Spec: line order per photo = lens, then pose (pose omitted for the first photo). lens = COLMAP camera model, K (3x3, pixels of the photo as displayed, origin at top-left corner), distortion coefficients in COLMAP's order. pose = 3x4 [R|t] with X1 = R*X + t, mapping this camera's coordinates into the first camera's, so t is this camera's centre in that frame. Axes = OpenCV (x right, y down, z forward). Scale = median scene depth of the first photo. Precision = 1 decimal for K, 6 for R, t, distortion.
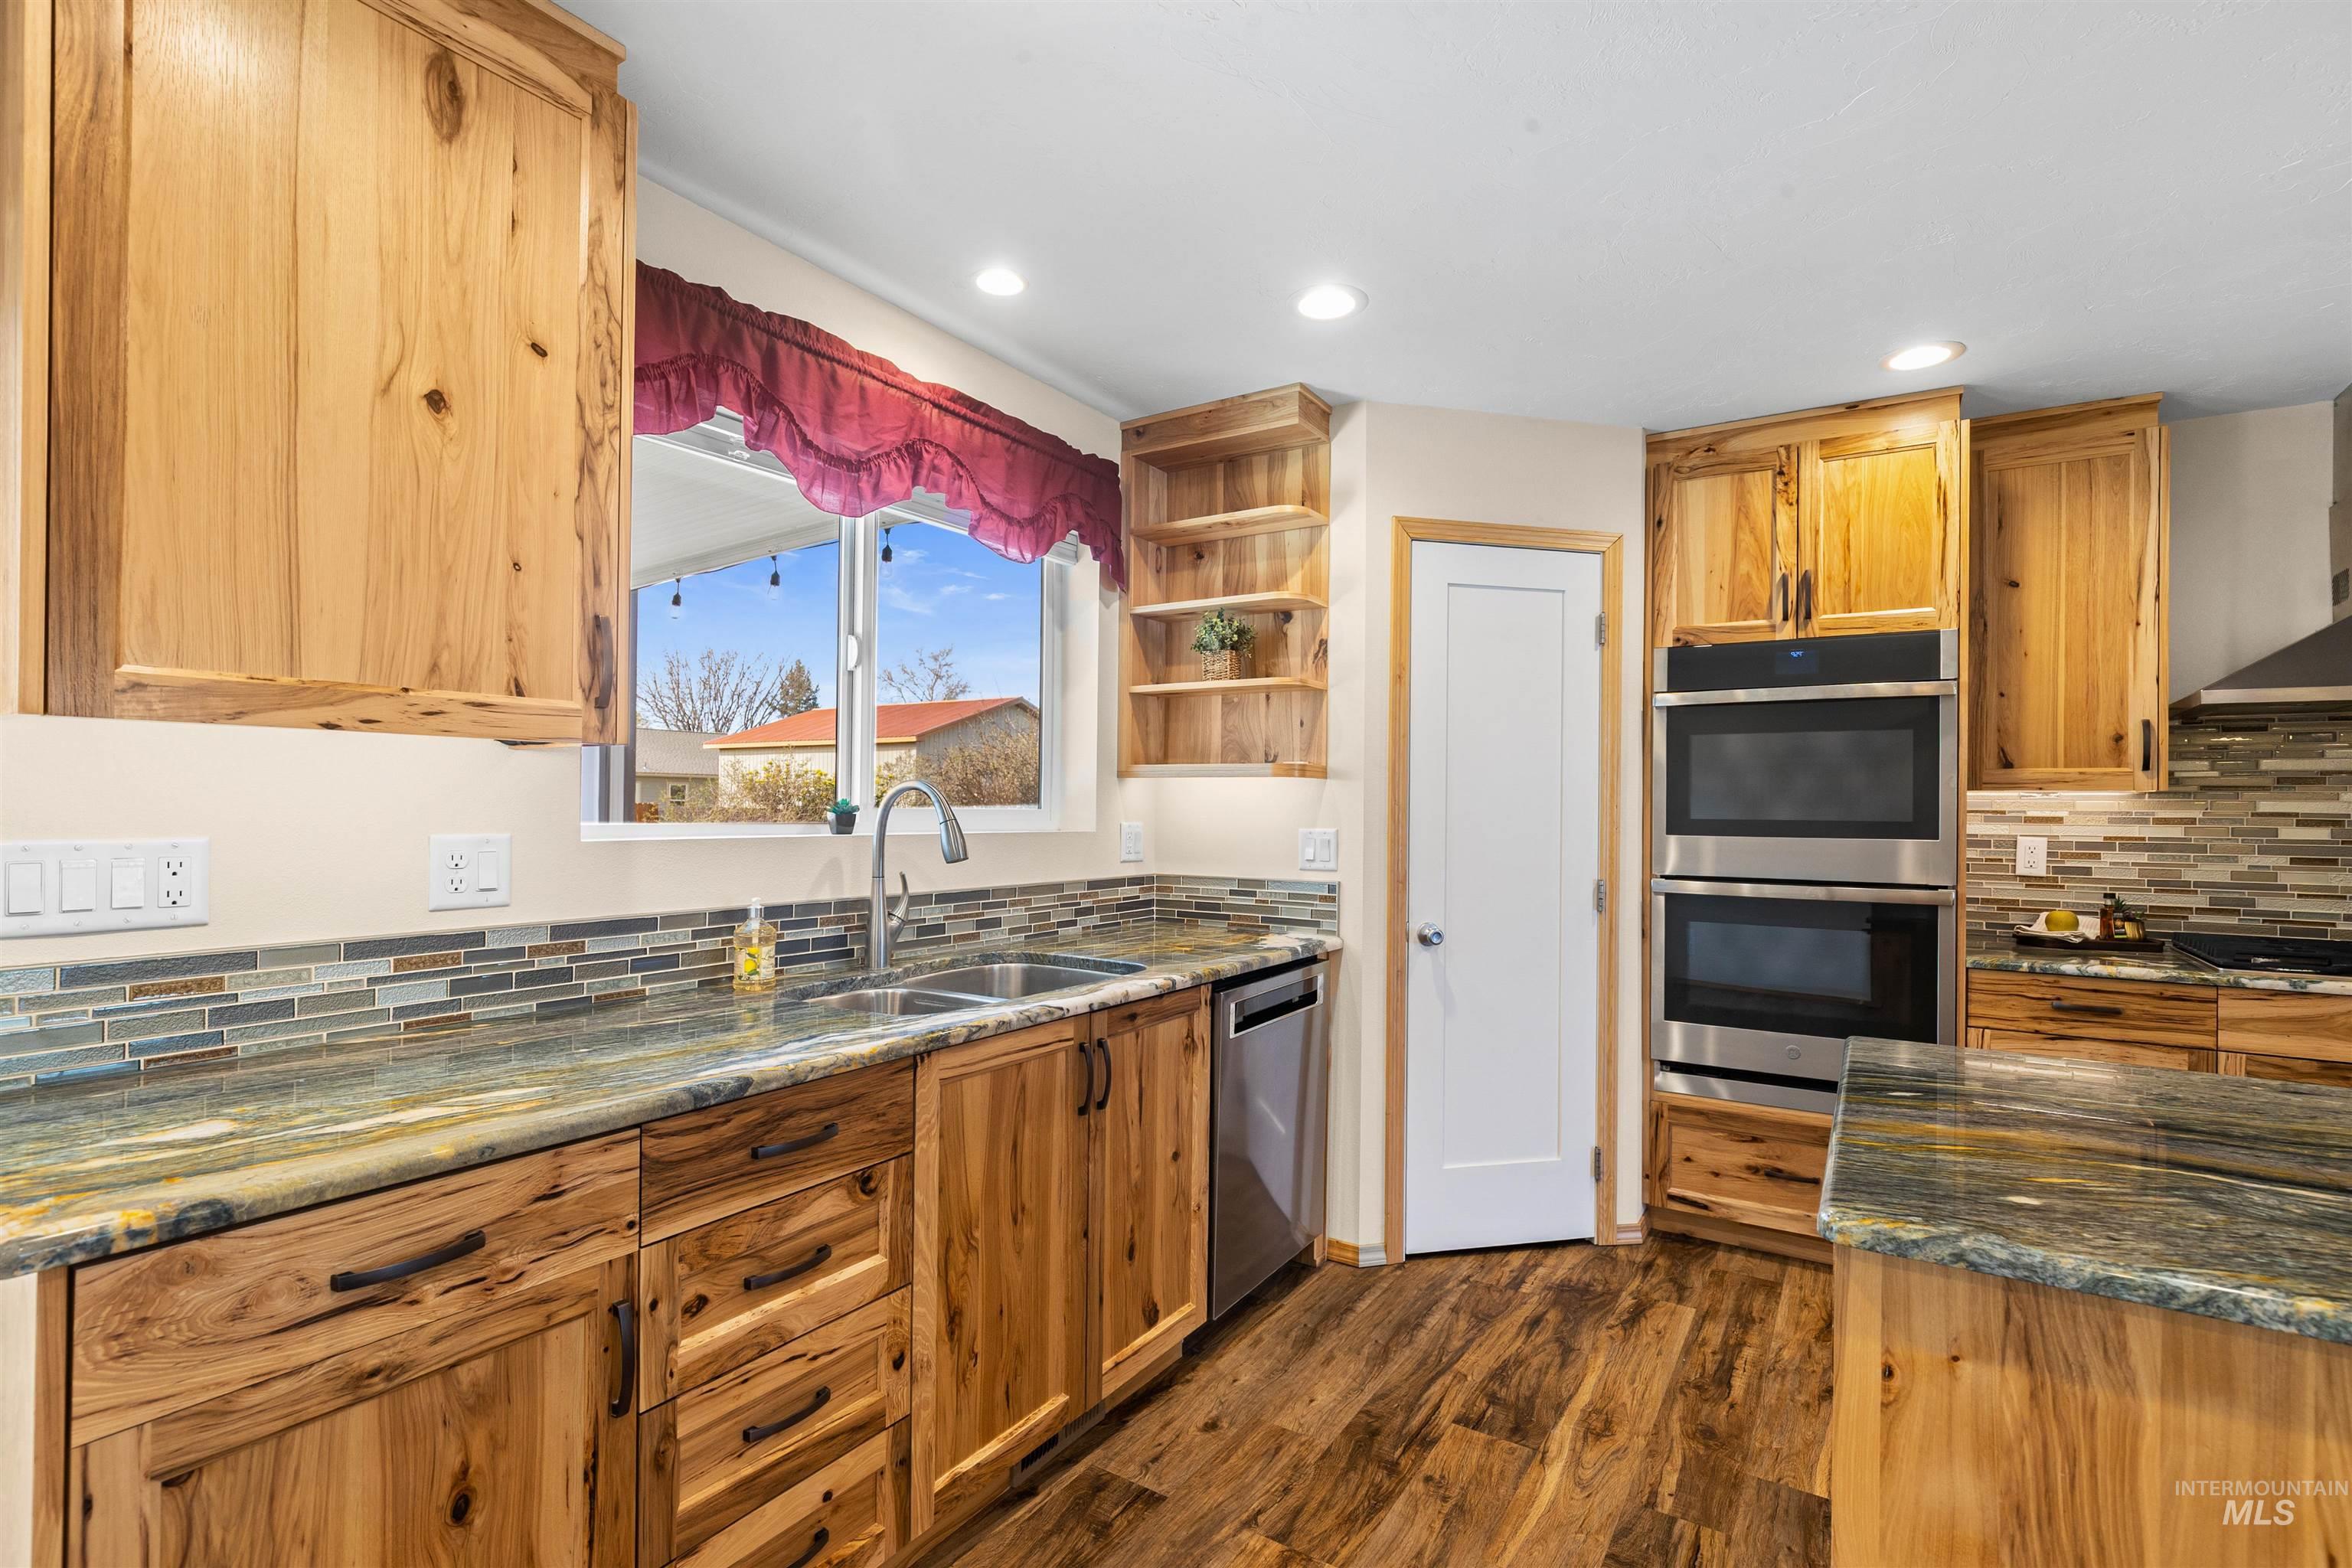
lens RADIAL K [[1084.0, 0, 1188.5], [0, 1084.0, 801.0], [0, 0, 1]] dist [-0.001810, 0.000721]
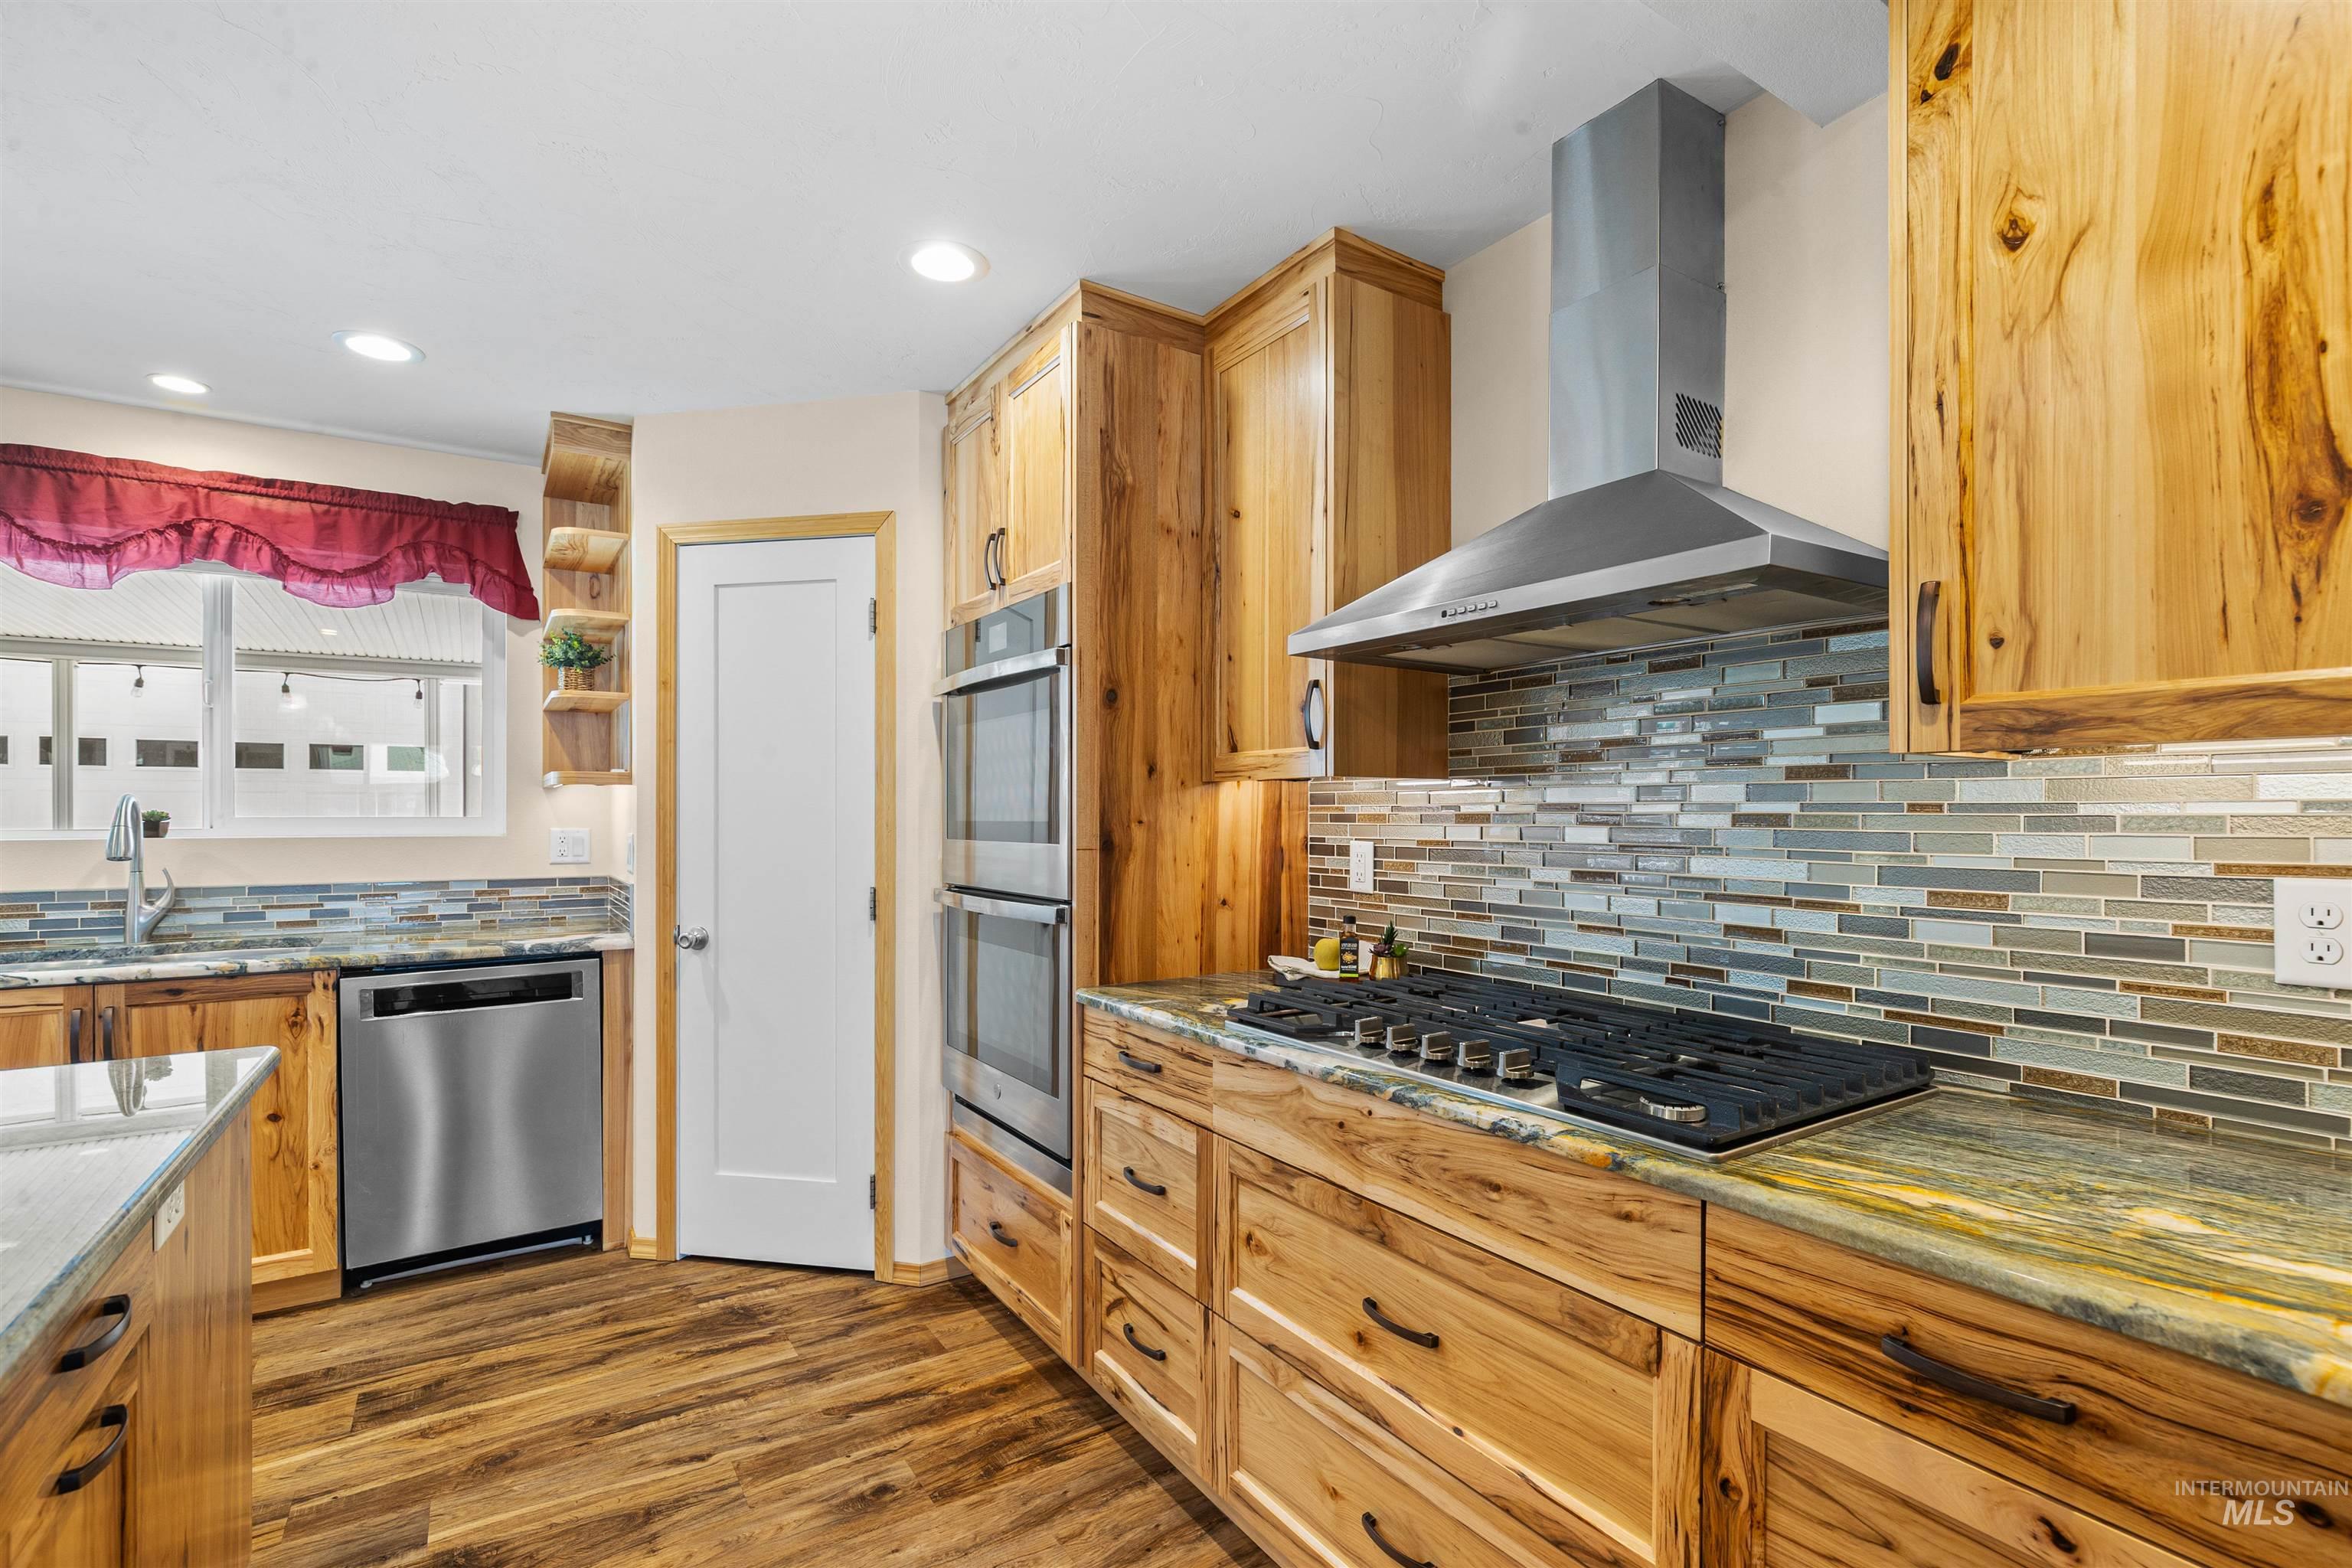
lens RADIAL K [[1075.8, 0, 1184.6], [0, 1075.8, 815.8], [0, 0, 1]] dist [-0.000357, 0.000352]
pose [[0.910529, -0.010411, -0.413314, 1.080233], [0.012473, 0.999920, 0.002292, 0.013755], [0.413256, -0.007243, 0.910586, 0.291714]]
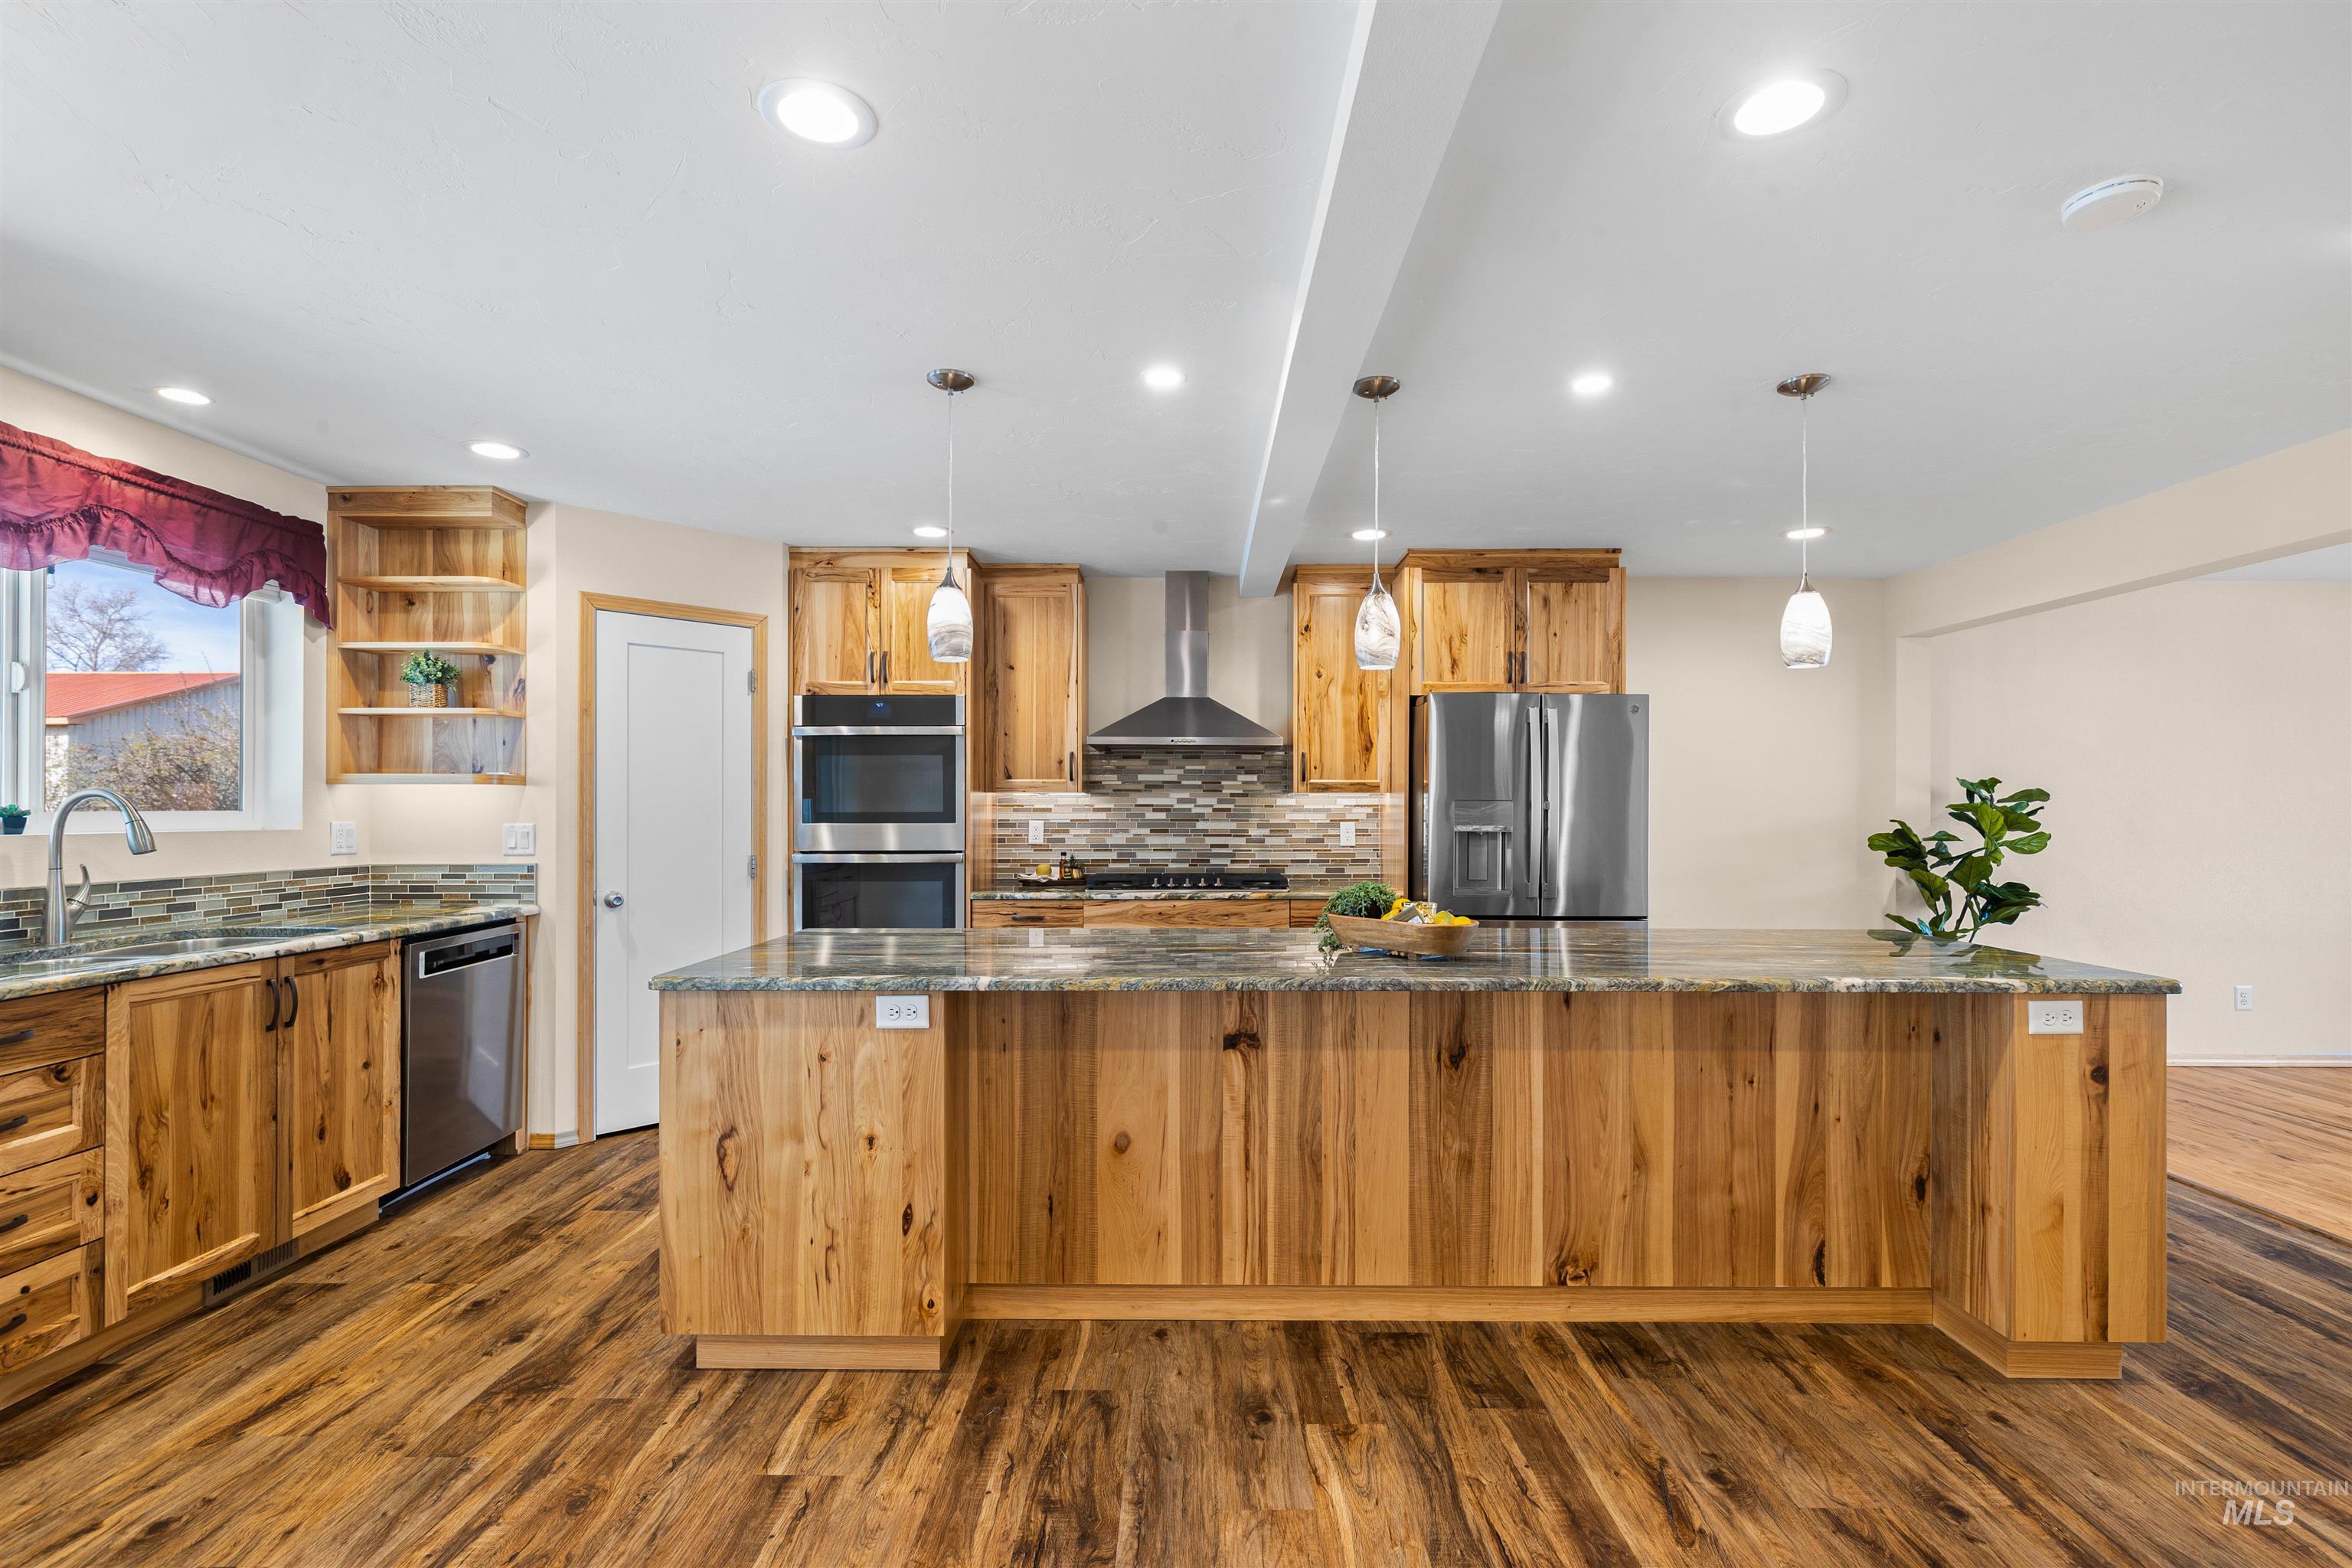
lens RADIAL K [[1077.1, 0, 1184.0], [0, 1077.1, 803.8], [0, 0, 1]] dist [-0.003957, 0.003007]
pose [[0.848406, -0.009412, 0.529263, 0.118413], [0.006910, 0.999954, 0.006707, -0.001547], [-0.529301, -0.002033, 0.848432, -0.551758]]
